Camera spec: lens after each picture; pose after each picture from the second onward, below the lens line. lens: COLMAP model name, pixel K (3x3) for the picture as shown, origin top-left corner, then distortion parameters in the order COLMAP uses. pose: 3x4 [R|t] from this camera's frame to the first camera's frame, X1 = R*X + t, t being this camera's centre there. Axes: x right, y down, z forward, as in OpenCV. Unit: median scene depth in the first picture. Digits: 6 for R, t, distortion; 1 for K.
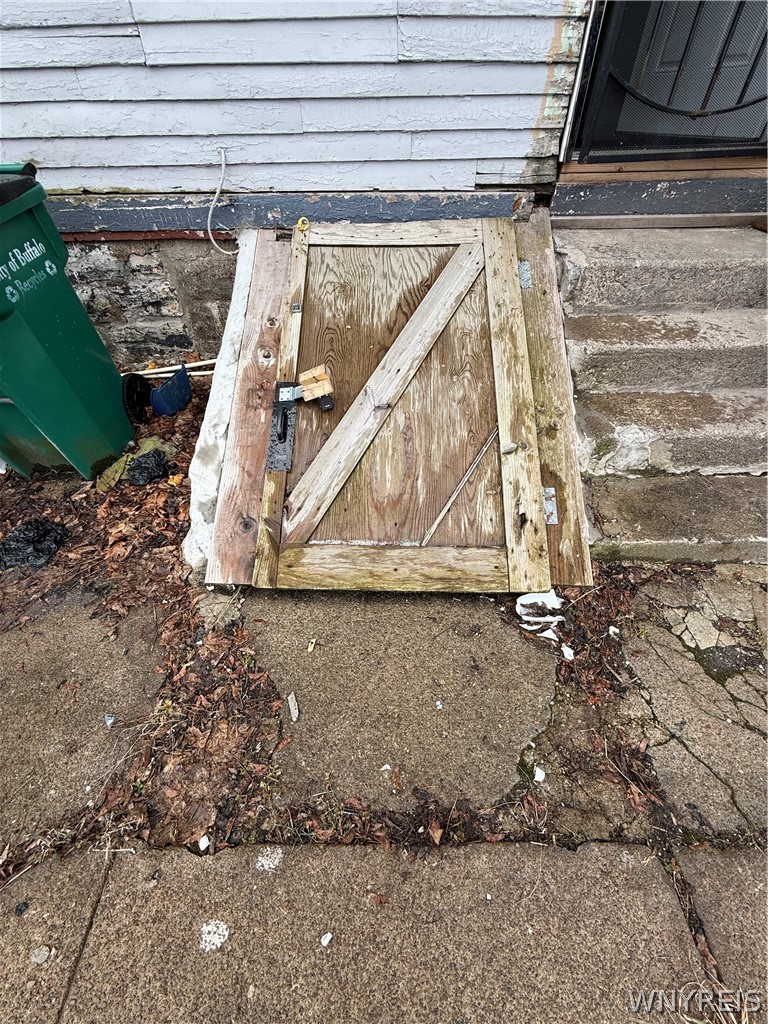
lens RADIAL K [[411.2, 0, 384.0], [0, 411.2, 512.0], [0, 0, 1]] dist [0.000161, 0.000004]
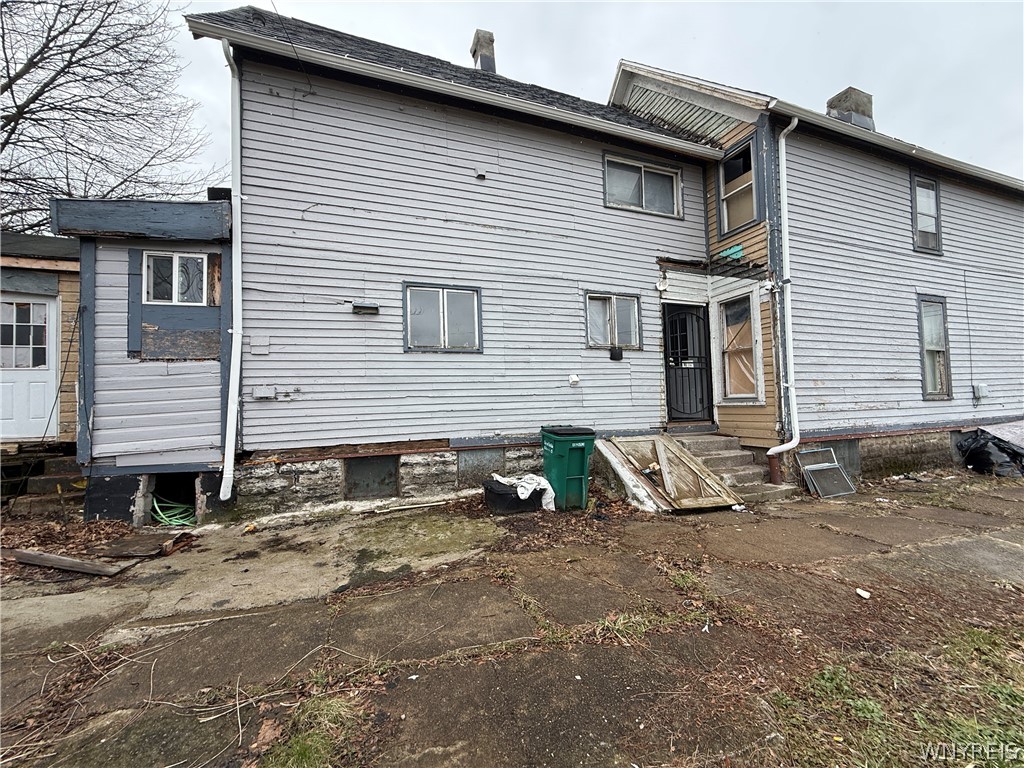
lens RADIAL K [[411.2, 0, 512.0], [0, 411.2, 384.0], [0, 0, 1]] dist [0.000161, 0.000004]
pose [[0.940085, 0.013799, 0.340662, -2.354612], [0.242677, 0.674740, -0.697017, 1.302562], [-0.239476, 0.737926, 0.630964, -1.424694]]
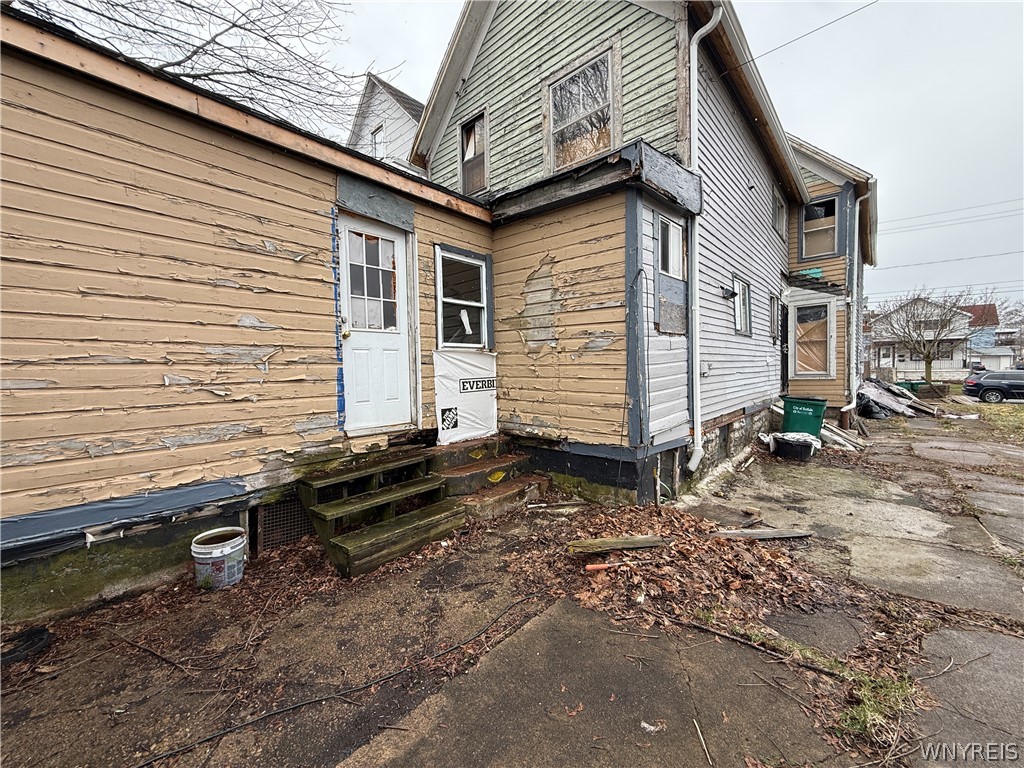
lens RADIAL K [[411.2, 0, 512.0], [0, 411.2, 384.0], [0, 0, 1]] dist [0.000161, 0.000004]
pose [[0.668873, -0.014586, 0.743234, -6.045083], [0.526897, 0.714587, -0.460158, -0.279495], [-0.524393, 0.699395, 0.485653, 0.128913]]
